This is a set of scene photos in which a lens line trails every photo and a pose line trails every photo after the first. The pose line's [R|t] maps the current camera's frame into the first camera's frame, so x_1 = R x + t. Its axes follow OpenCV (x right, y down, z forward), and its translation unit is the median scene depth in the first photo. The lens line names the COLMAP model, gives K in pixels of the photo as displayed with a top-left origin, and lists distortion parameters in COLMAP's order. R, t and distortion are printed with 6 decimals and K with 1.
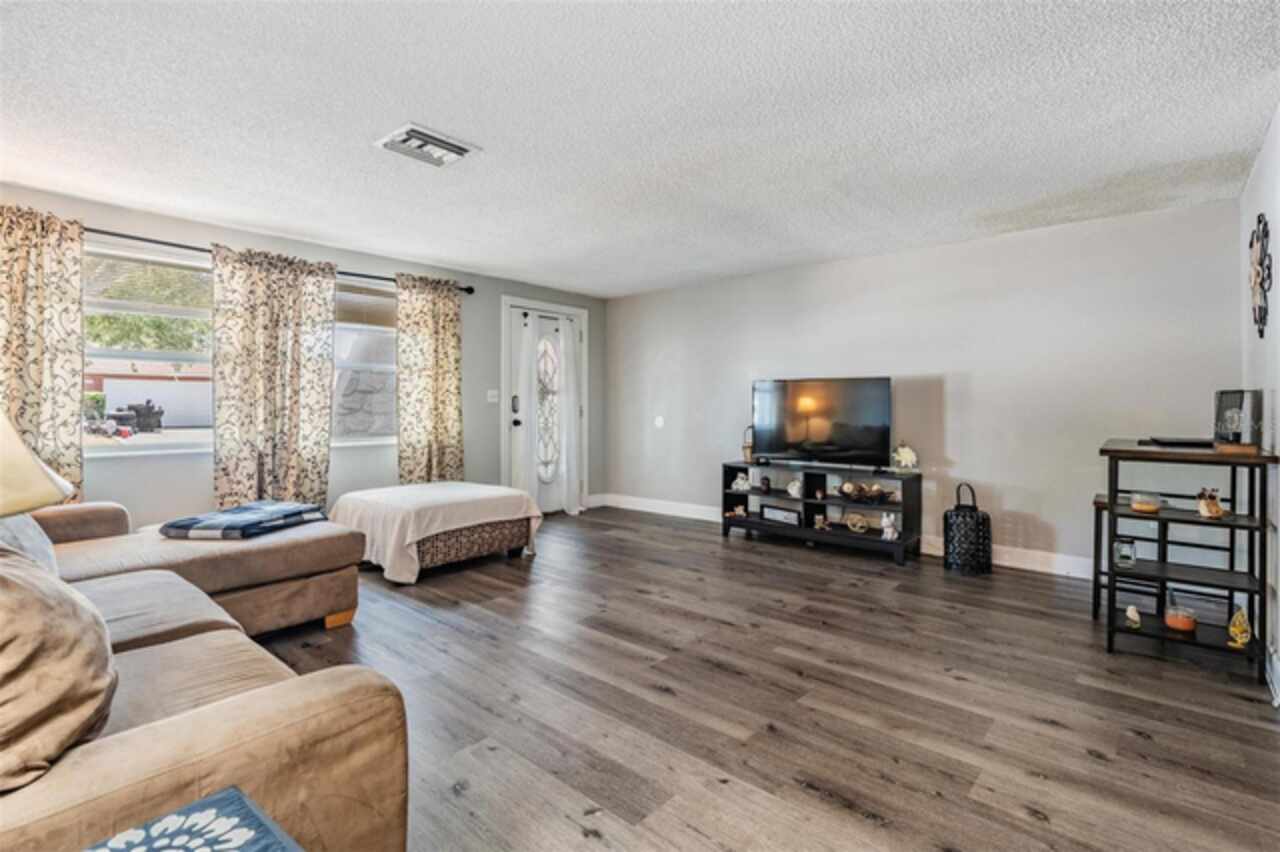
lens RADIAL K [[598.1, 0, 634.3], [0, 598.1, 413.0], [0, 0, 1]] dist [0.000236, 0.000537]
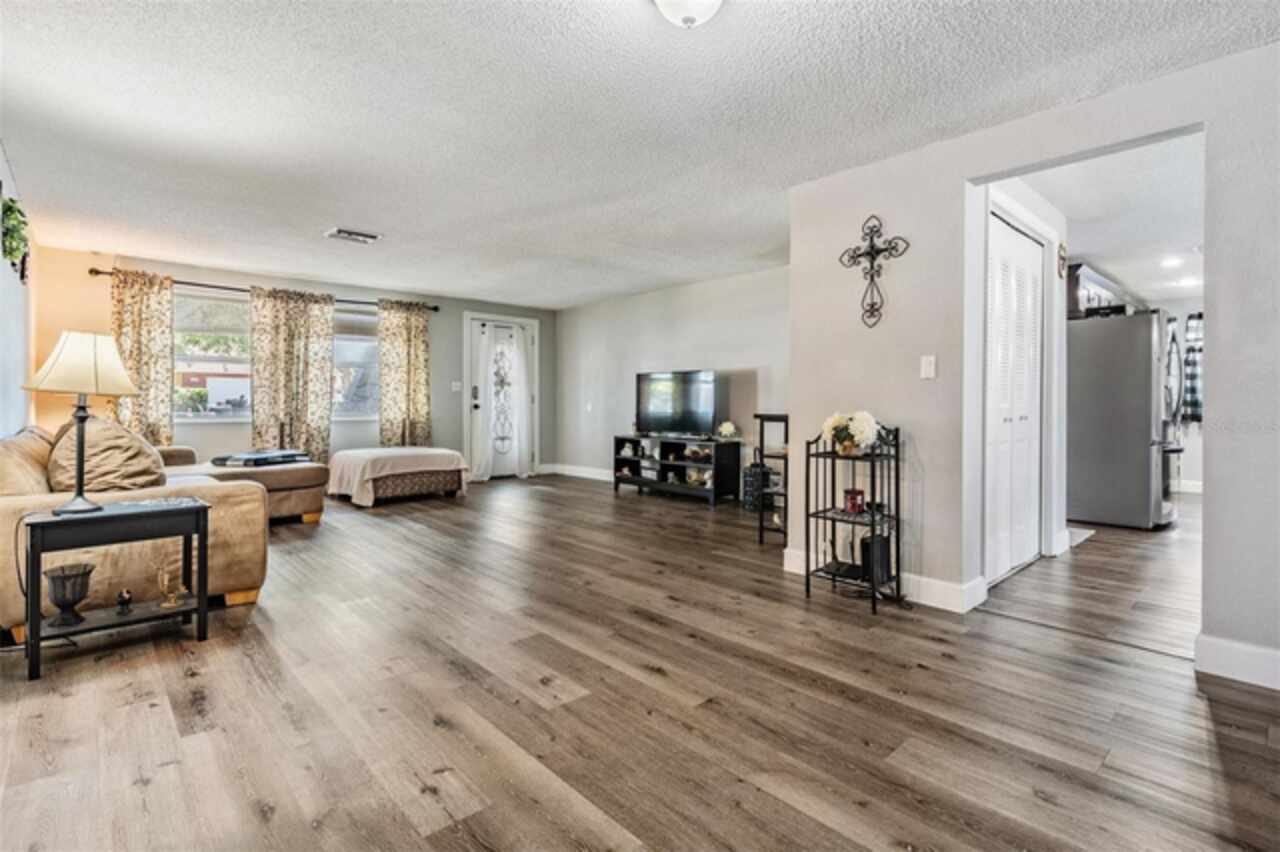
lens RADIAL K [[598.1, 0, 634.3], [0, 598.1, 413.0], [0, 0, 1]] dist [0.000236, 0.000537]
pose [[0.993883, 0.001871, -0.110420, 0.401609], [-0.001284, 0.999985, 0.005389, 0.030716], [0.110429, -0.005214, 0.993870, -0.380441]]
